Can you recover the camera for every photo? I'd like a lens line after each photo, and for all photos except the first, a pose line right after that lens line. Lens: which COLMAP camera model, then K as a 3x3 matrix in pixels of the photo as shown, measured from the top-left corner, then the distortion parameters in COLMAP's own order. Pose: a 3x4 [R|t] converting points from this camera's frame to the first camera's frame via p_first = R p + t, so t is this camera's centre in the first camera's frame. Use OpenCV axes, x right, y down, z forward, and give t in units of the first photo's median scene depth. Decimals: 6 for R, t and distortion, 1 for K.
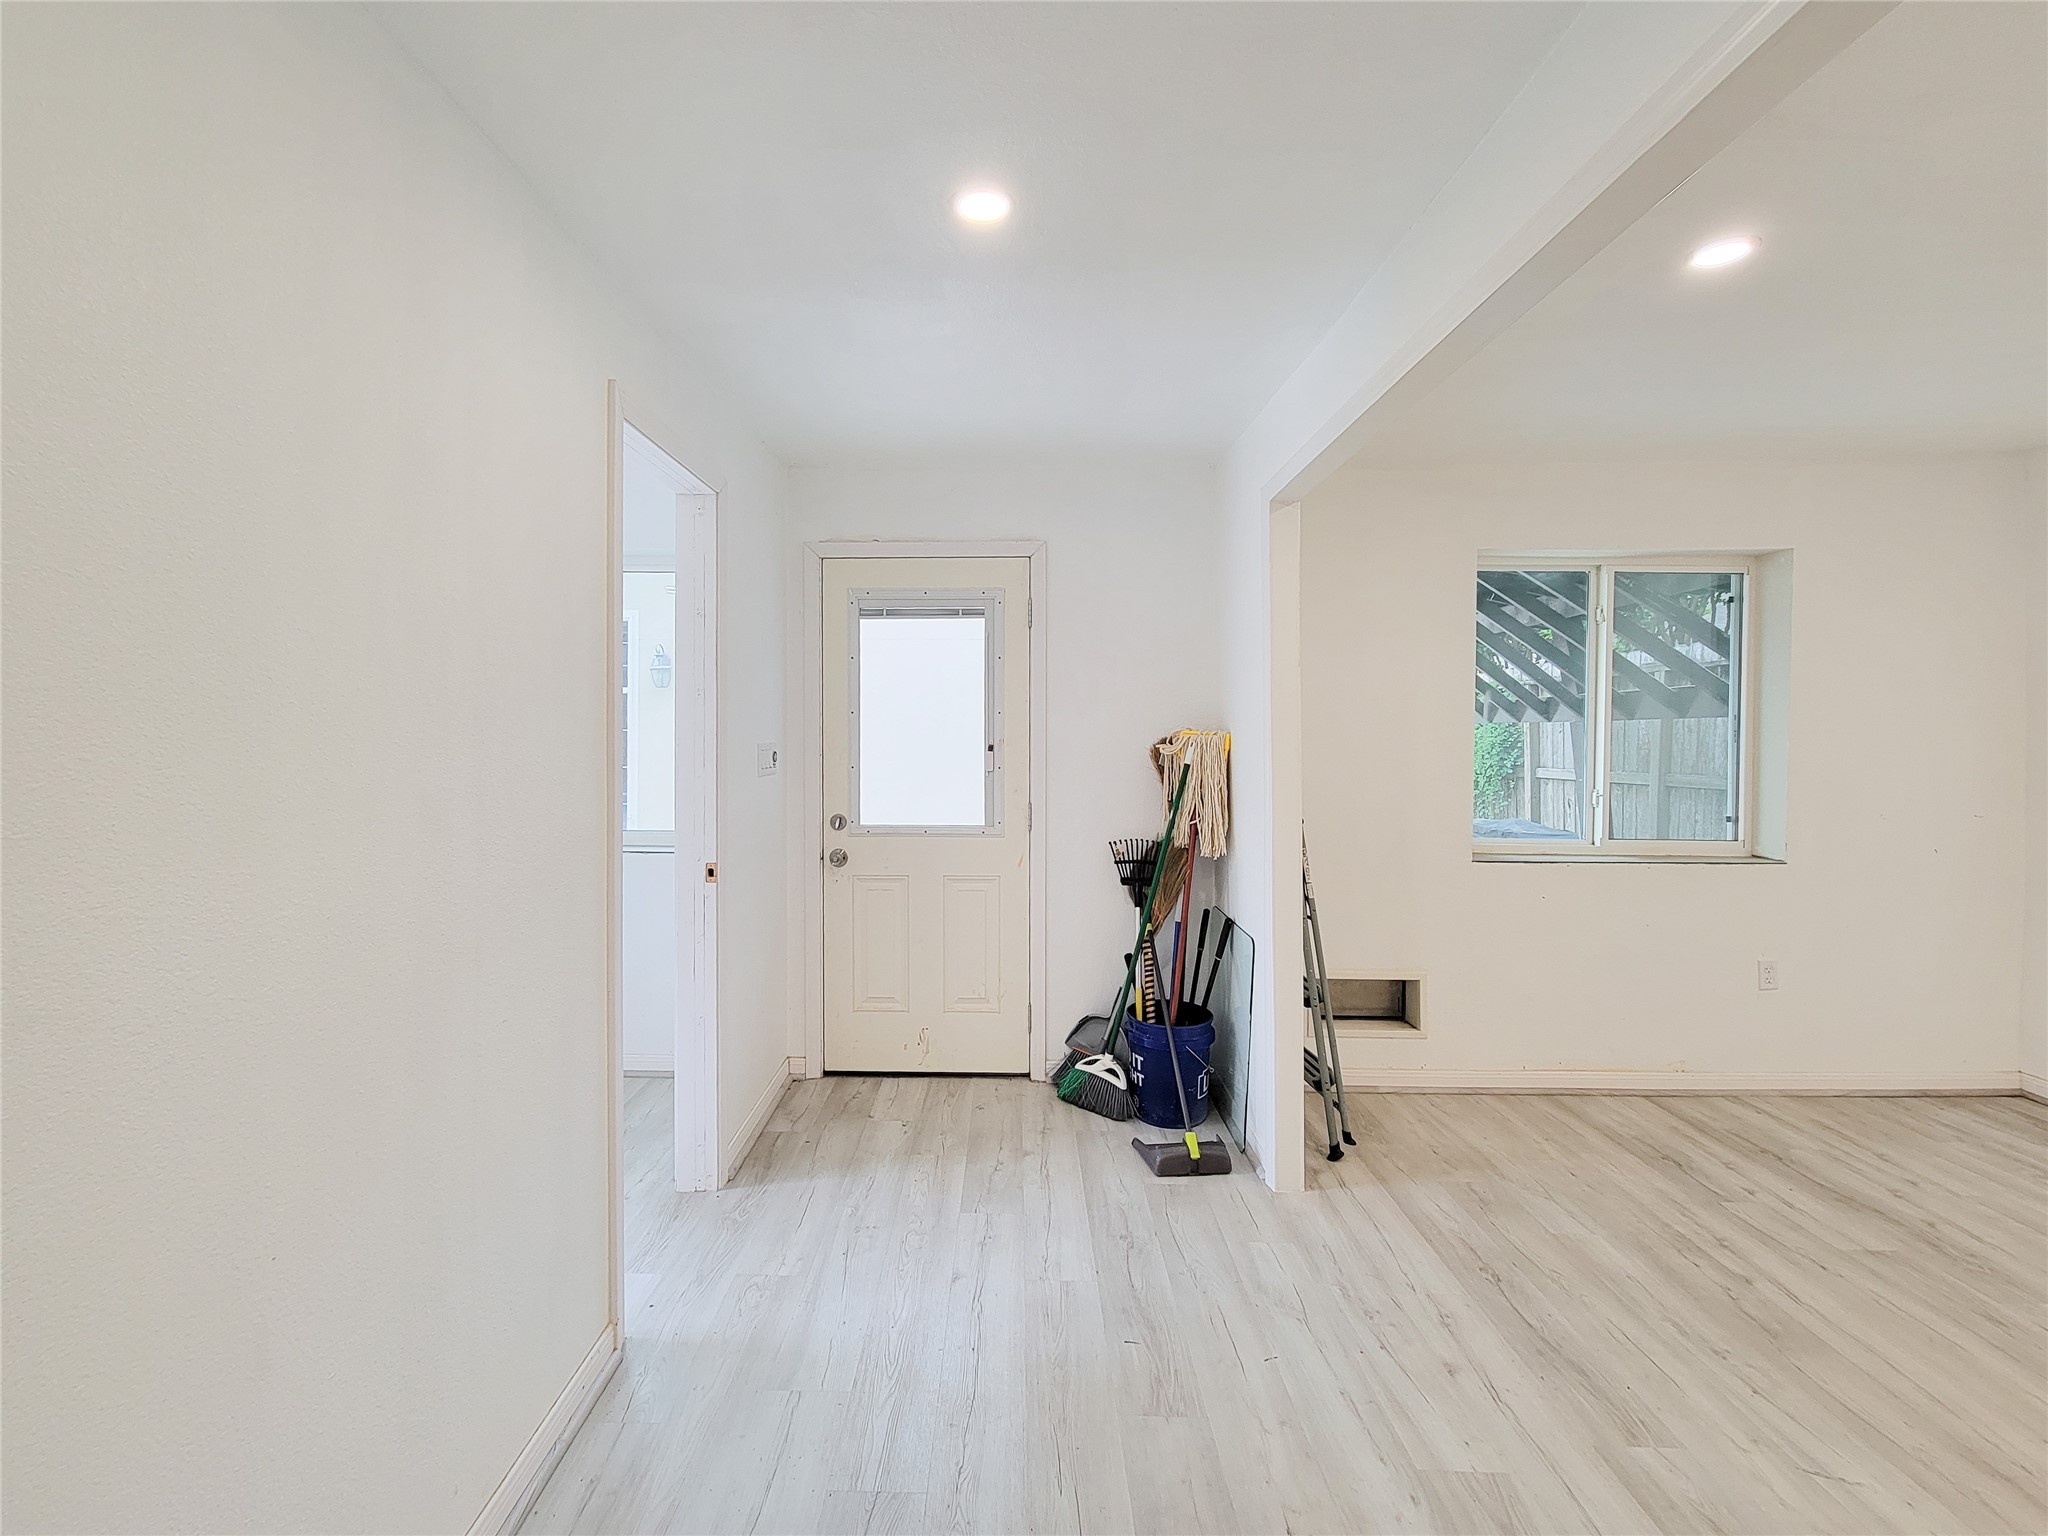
lens RADIAL K [[851.6, 0, 972.6], [0, 851.6, 760.1], [0, 0, 1]] dist [0.002701, -0.004020]
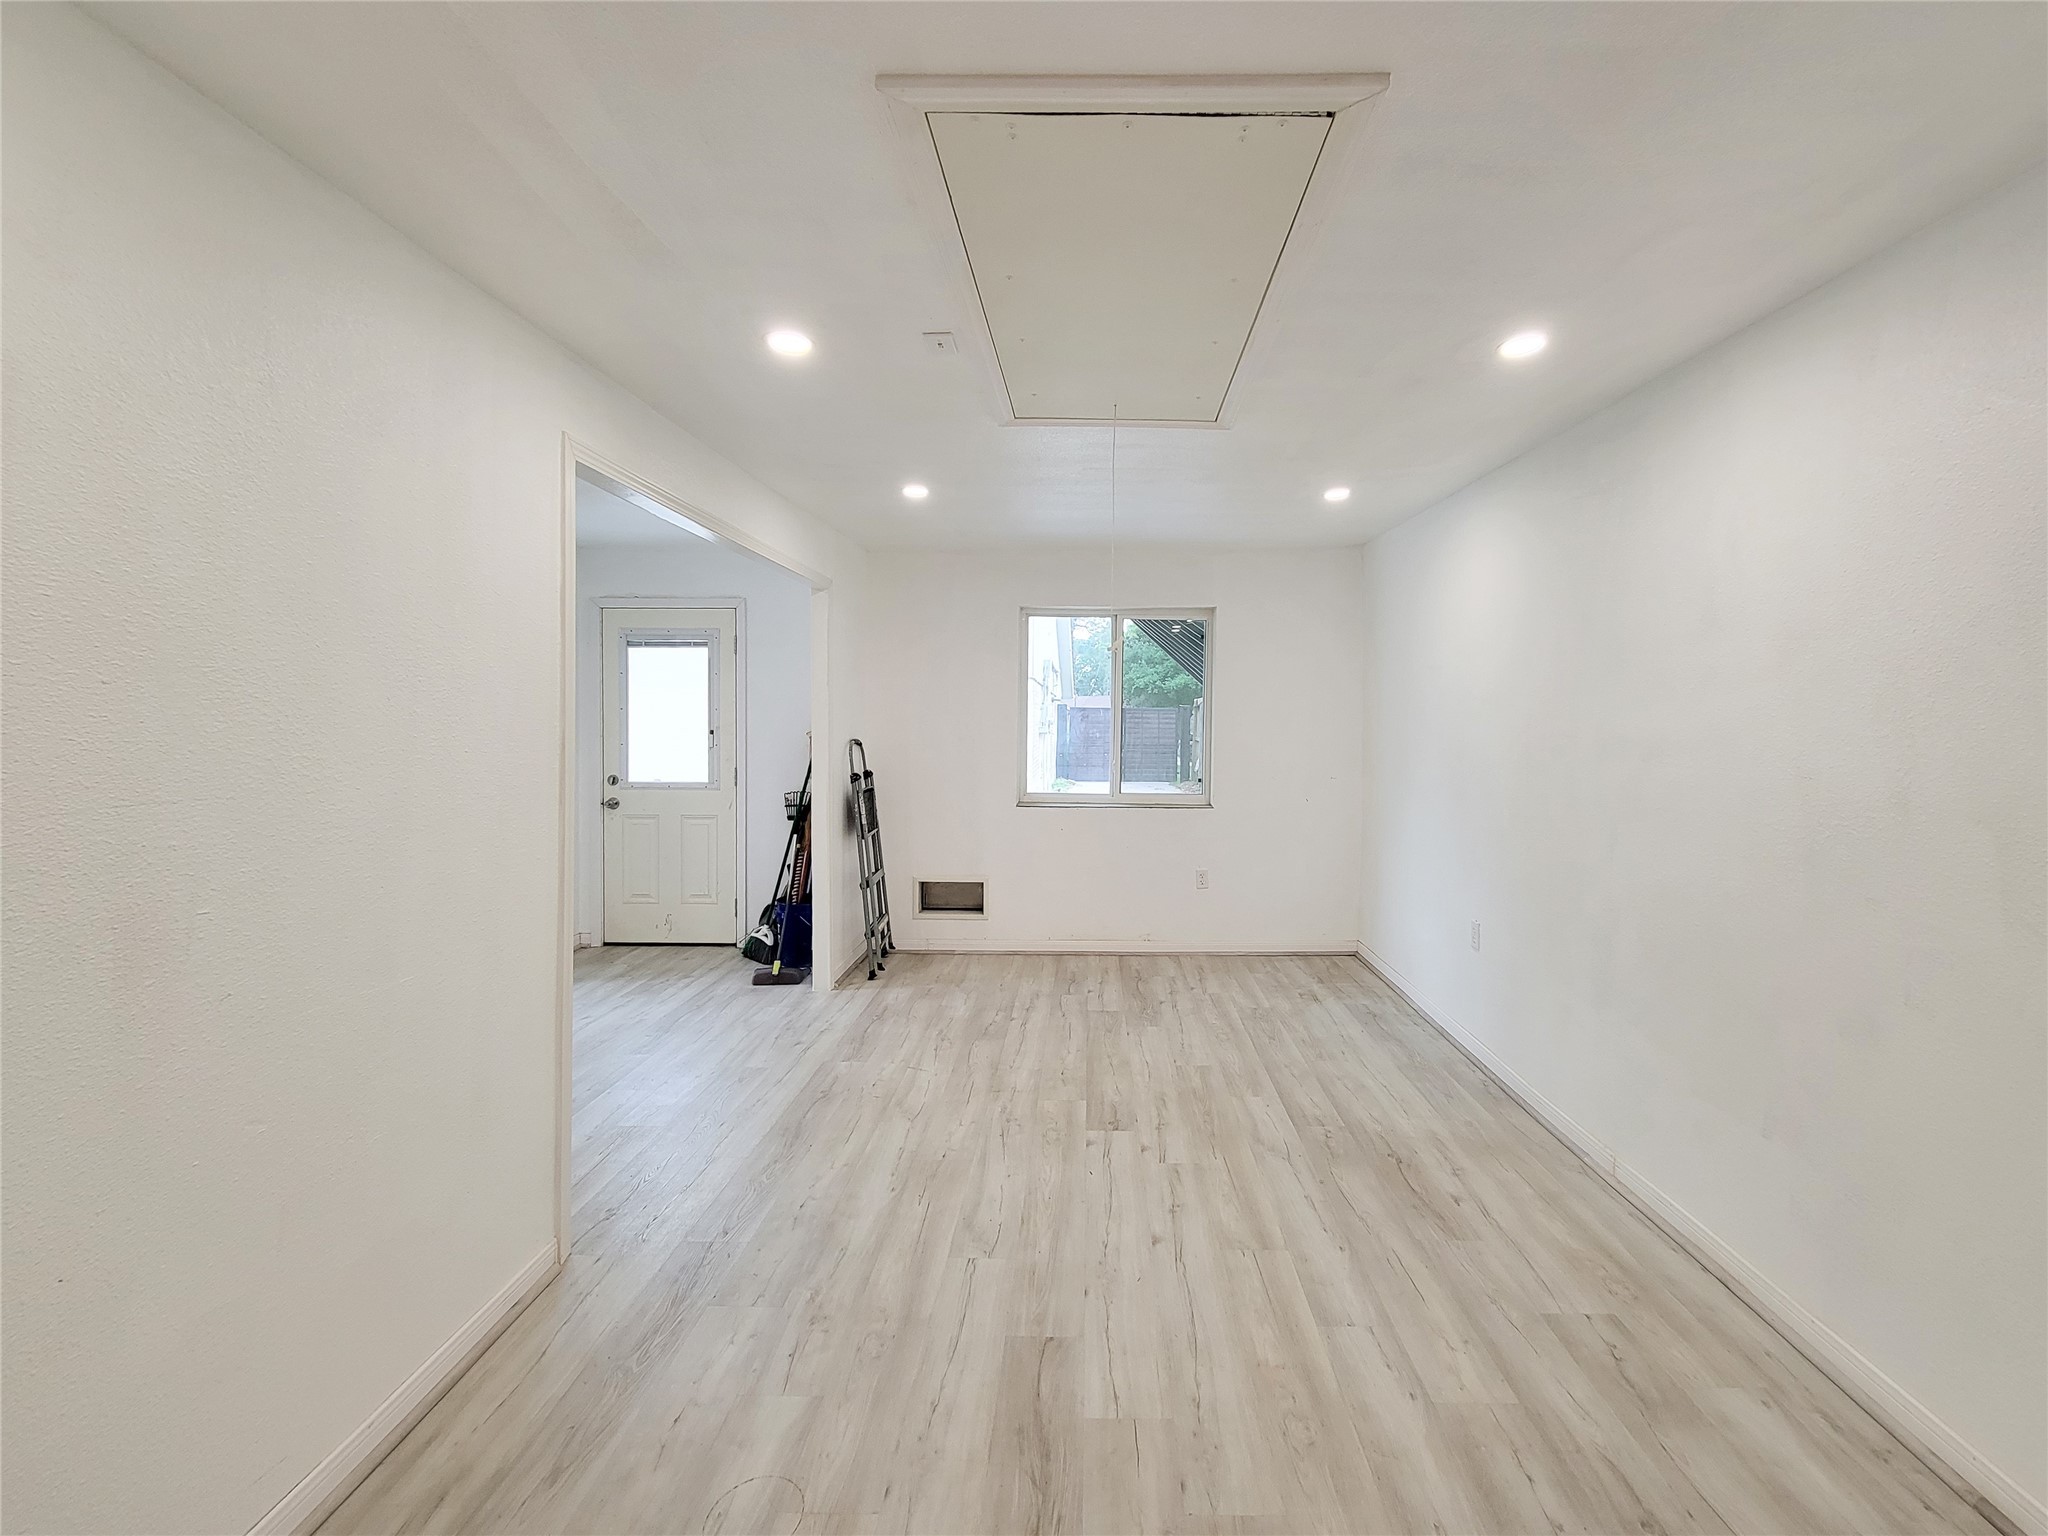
lens RADIAL K [[851.6, 0, 1039.8], [0, 851.6, 745.8], [0, 0, 1]] dist [0.002701, -0.004020]
pose [[0.999947, 0.003763, 0.009552, 0.659552], [-0.003768, 0.999993, 0.000457, 0.008528], [-0.009550, -0.000493, 0.999954, -0.599208]]
